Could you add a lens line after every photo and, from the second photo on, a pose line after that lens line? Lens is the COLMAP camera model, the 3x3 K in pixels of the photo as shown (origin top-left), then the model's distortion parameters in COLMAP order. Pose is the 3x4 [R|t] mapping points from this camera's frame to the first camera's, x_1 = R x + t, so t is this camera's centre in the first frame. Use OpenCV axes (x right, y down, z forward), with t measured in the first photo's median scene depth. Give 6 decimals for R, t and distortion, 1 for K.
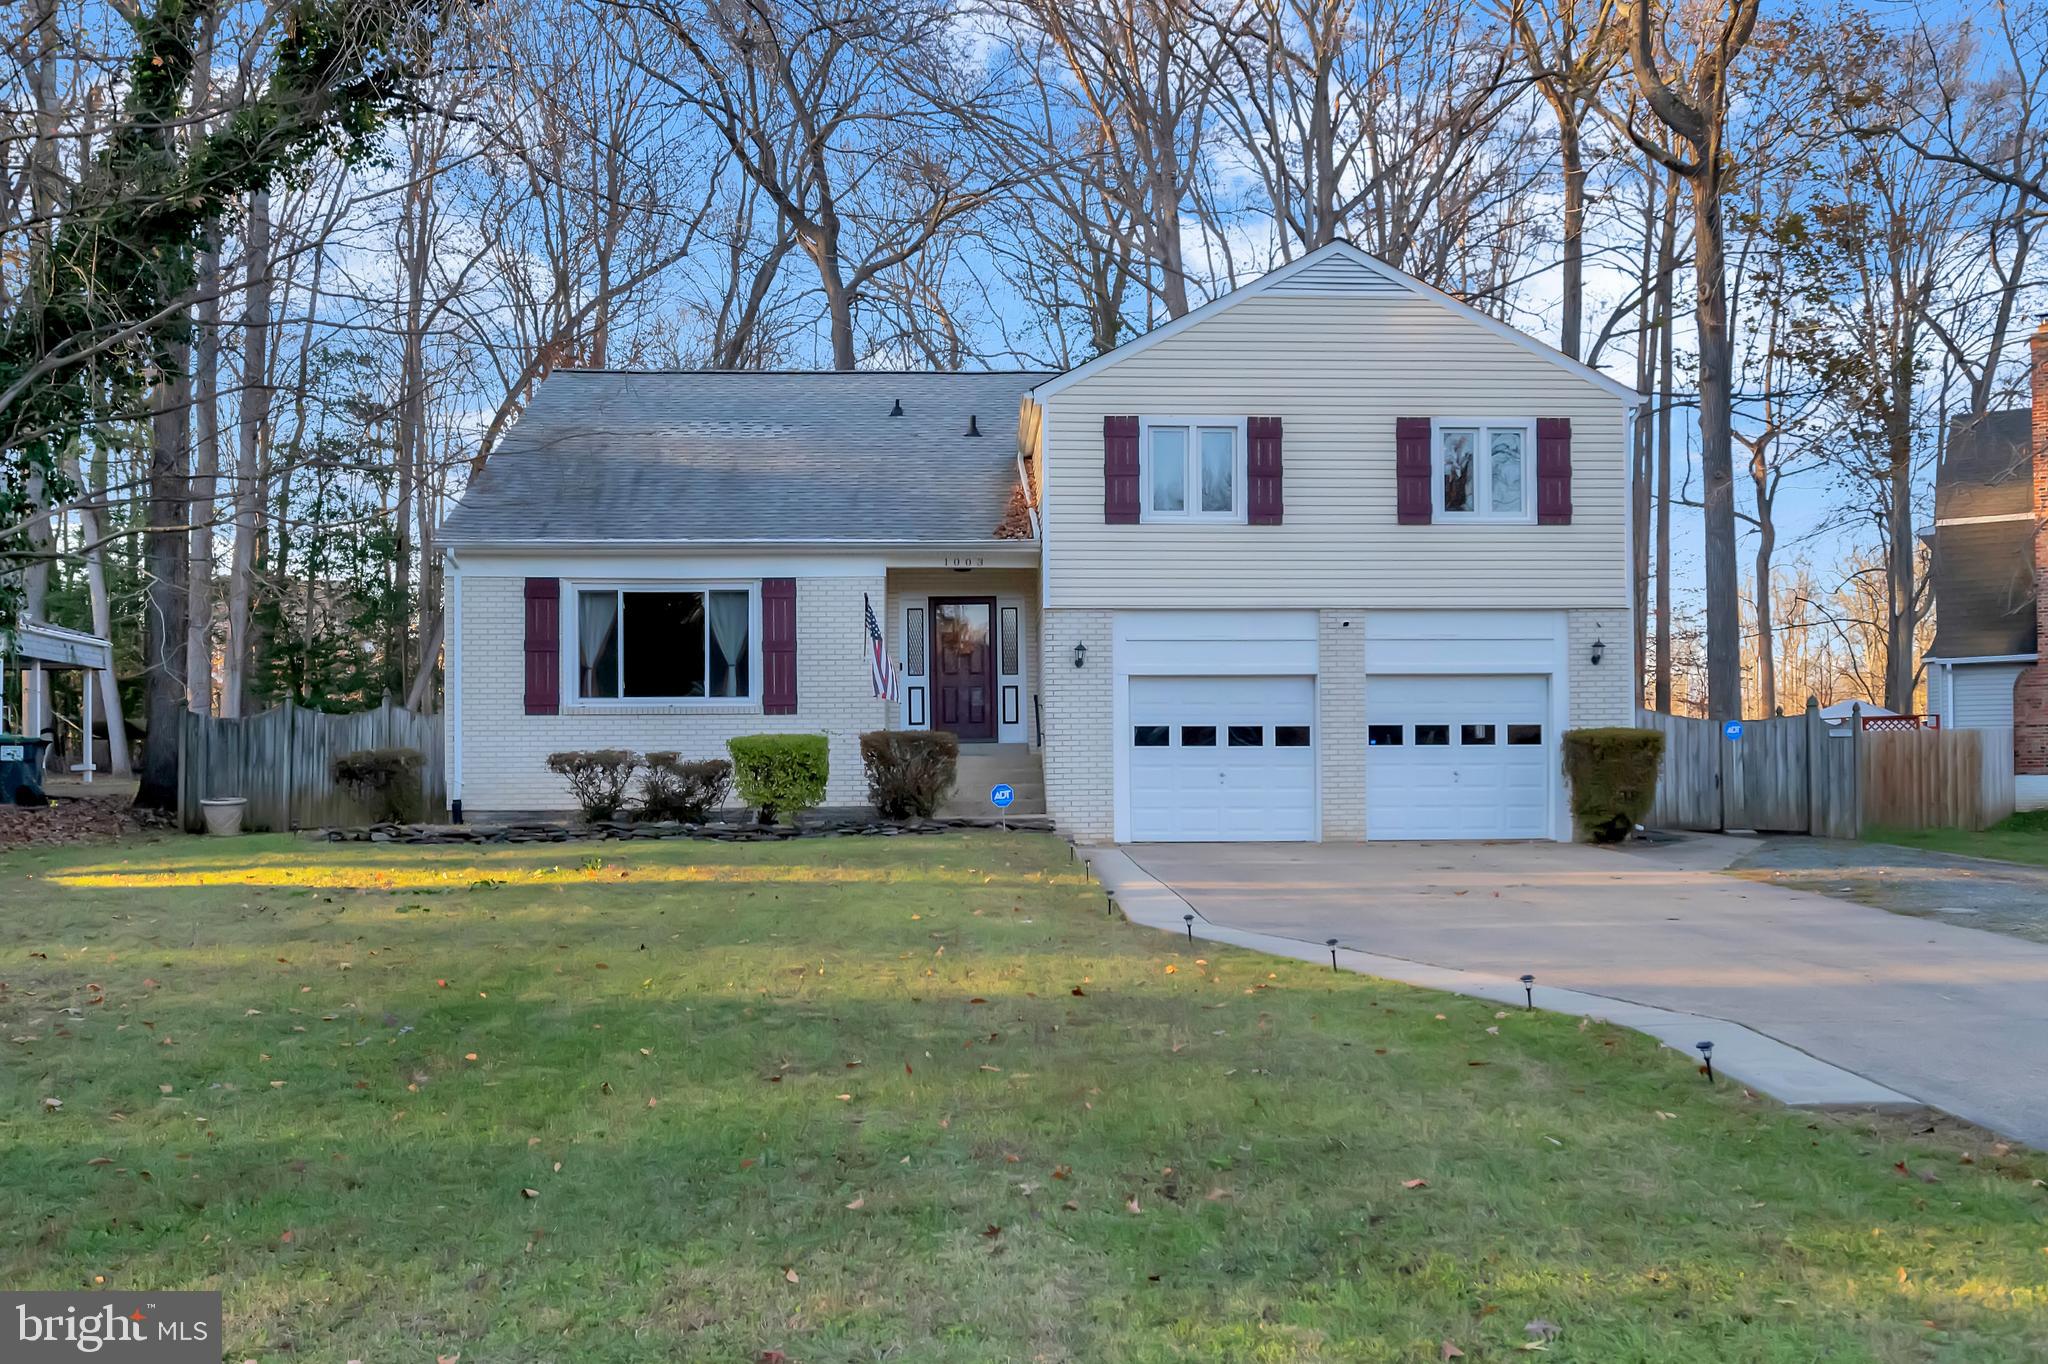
lens RADIAL K [[1772.9, 0, 1023.5], [0, 1772.9, 752.0], [0, 0, 1]] dist [0.003233, 0.002645]
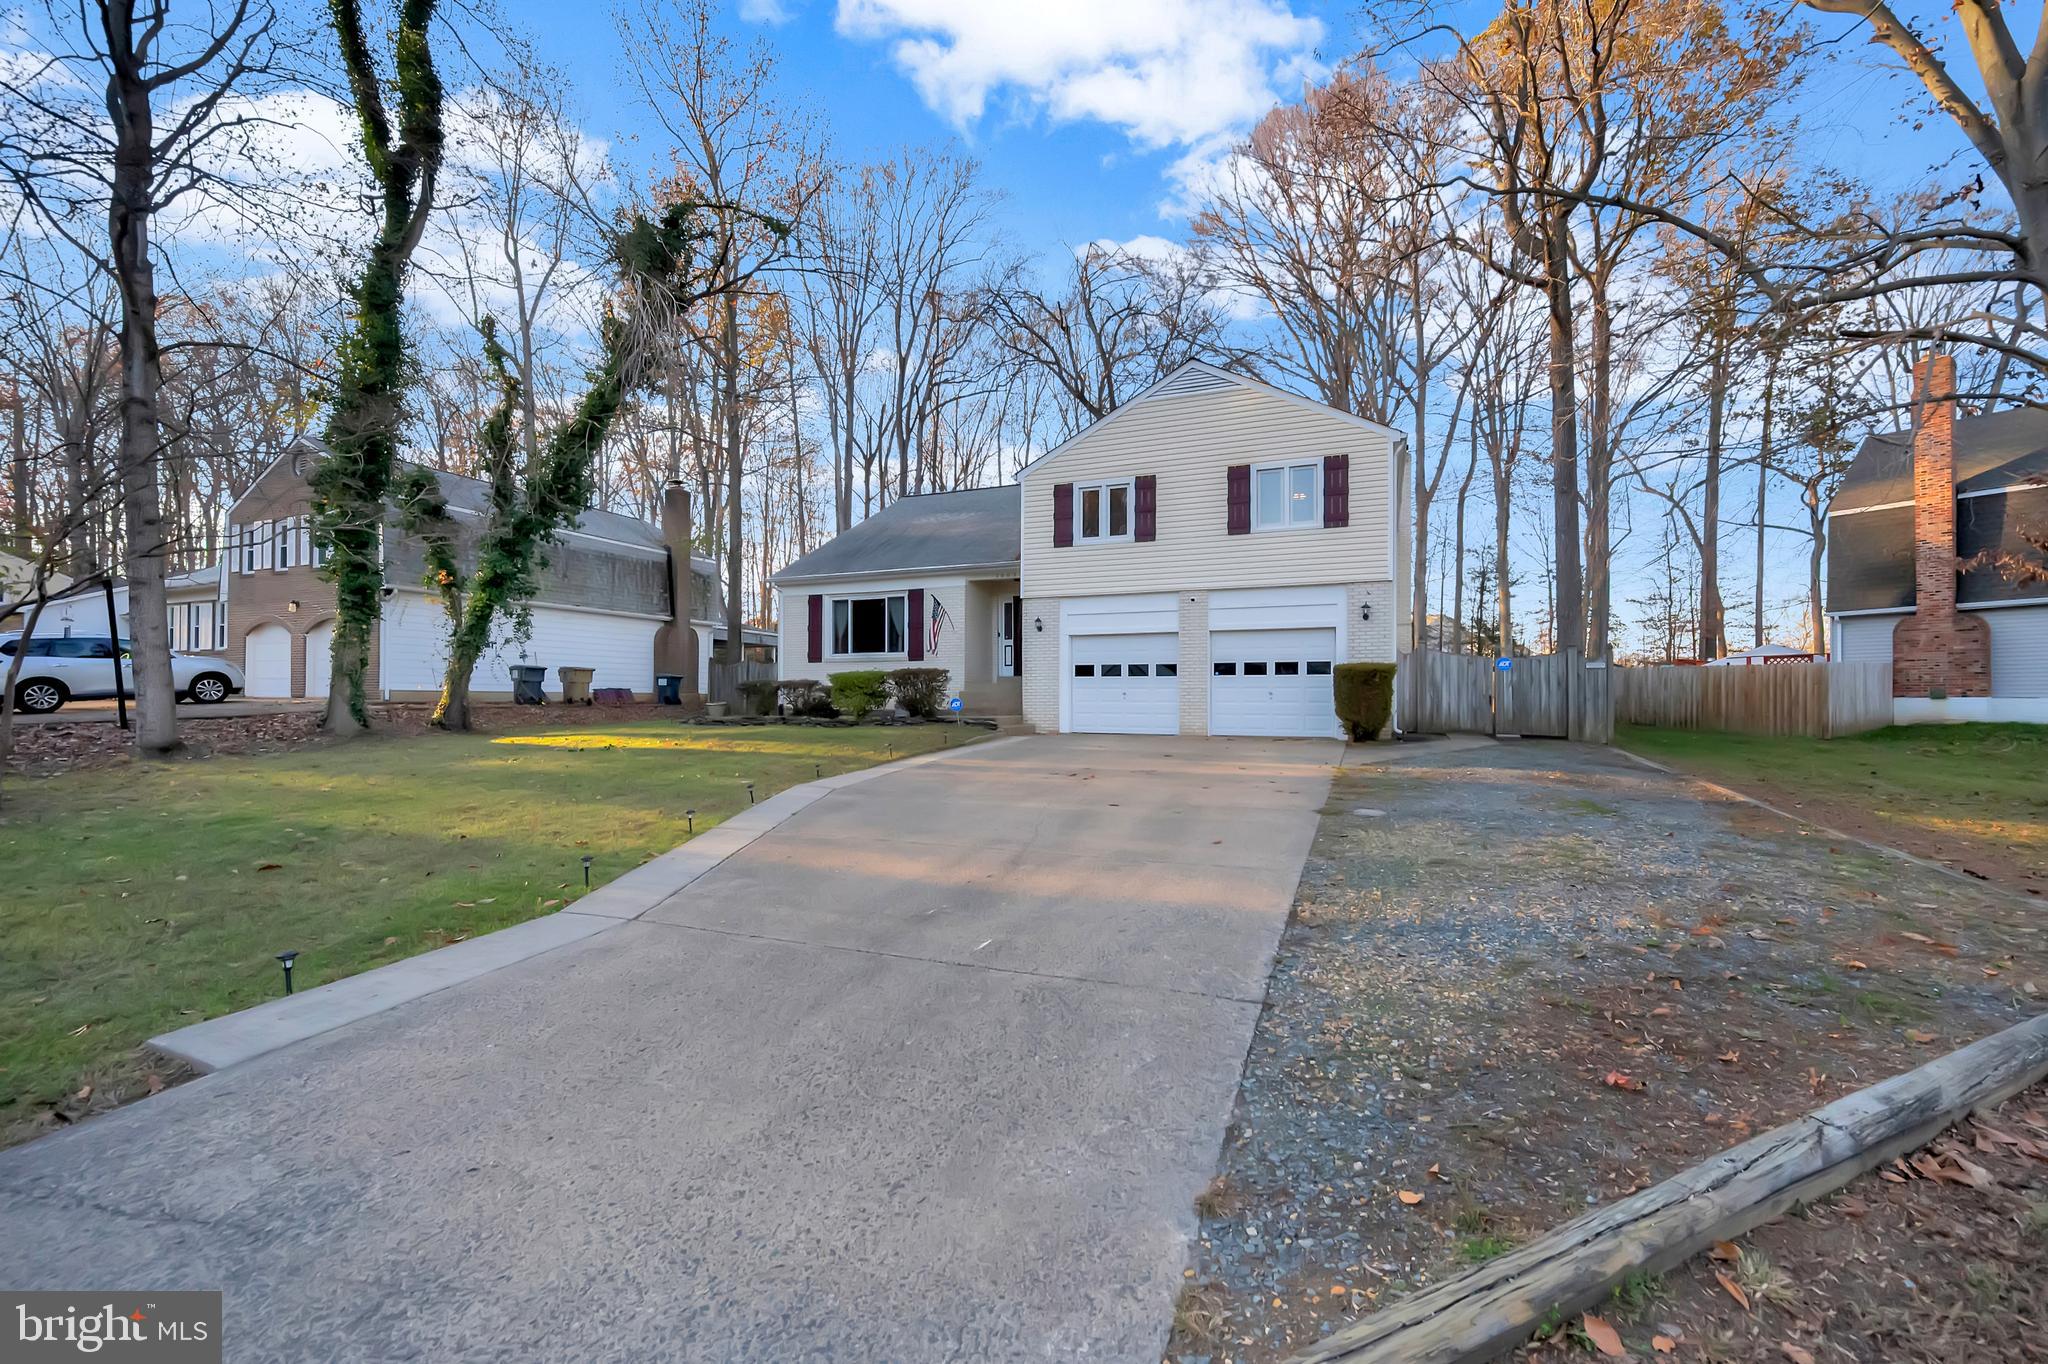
lens RADIAL K [[808.4, 0, 1019.9], [0, 808.4, 689.6], [0, 0, 1]] dist [0.000941, 0.000022]
pose [[0.907785, 0.002978, -0.419424, 0.341163], [0.000326, 0.999969, 0.007805, 0.003075], [0.419435, -0.007221, 0.907757, 0.268389]]
